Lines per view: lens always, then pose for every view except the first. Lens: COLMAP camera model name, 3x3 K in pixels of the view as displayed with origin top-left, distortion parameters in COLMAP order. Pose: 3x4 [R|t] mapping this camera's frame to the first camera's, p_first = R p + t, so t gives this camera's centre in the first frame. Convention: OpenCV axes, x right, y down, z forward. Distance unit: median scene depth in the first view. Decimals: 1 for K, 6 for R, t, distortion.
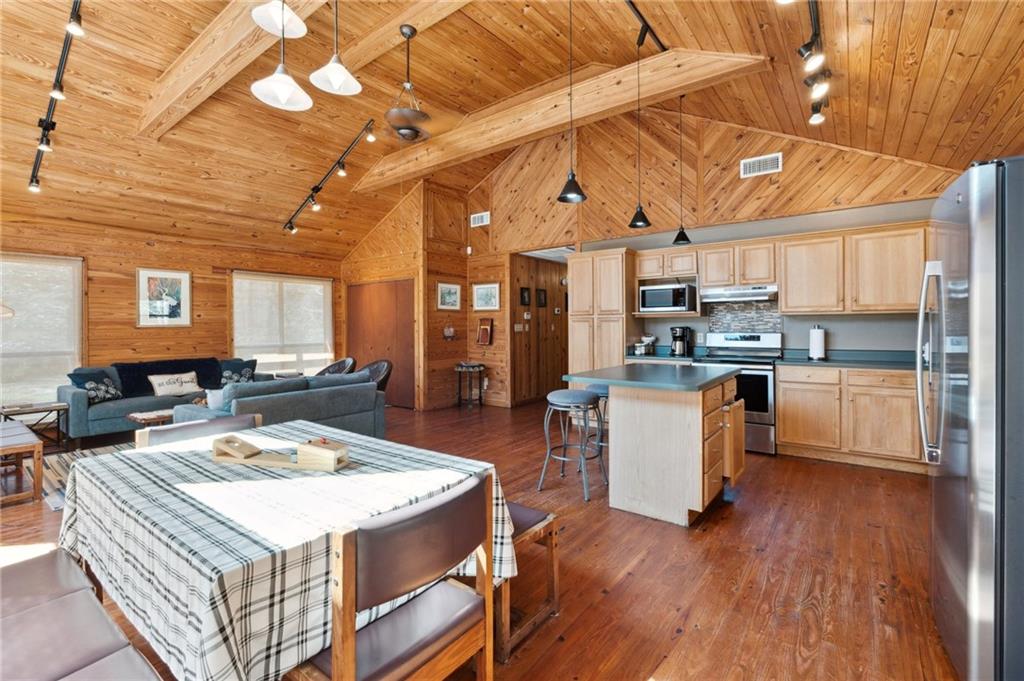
lens RADIAL K [[458.5, 0, 510.5], [0, 458.5, 329.8], [0, 0, 1]] dist [0.001942, 0.000432]
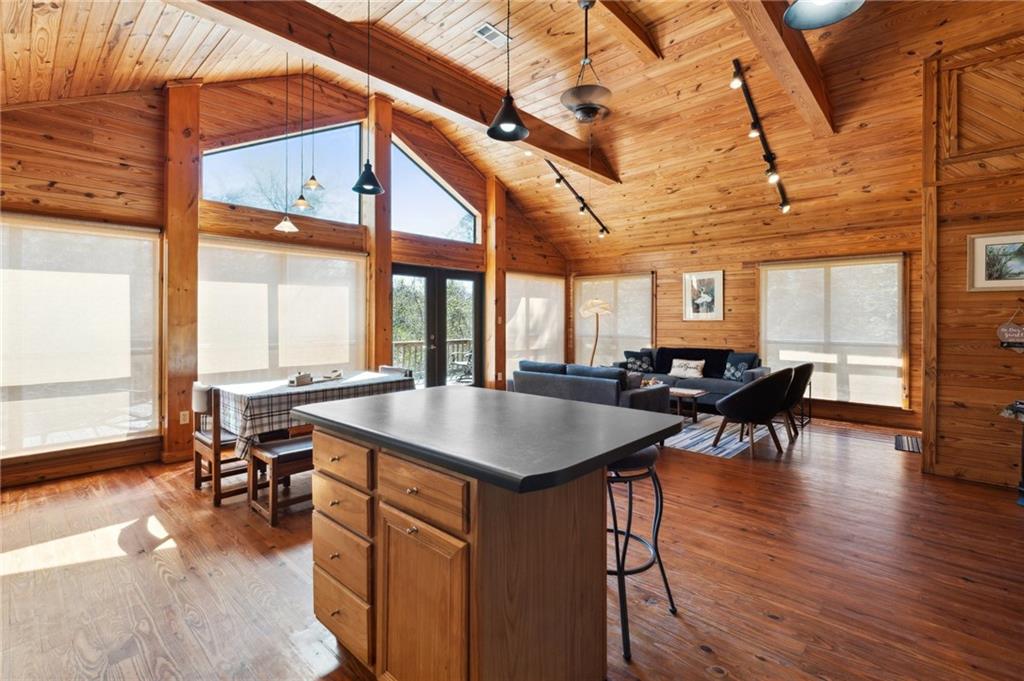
lens RADIAL K [[458.5, 0, 508.3], [0, 458.5, 321.8], [0, 0, 1]] dist [0.001942, 0.000432]
pose [[-0.093145, 0.008155, -0.995619, 0.434865], [-0.013463, 0.999865, 0.009450, -0.005969], [0.995561, 0.014284, -0.093023, 0.565724]]
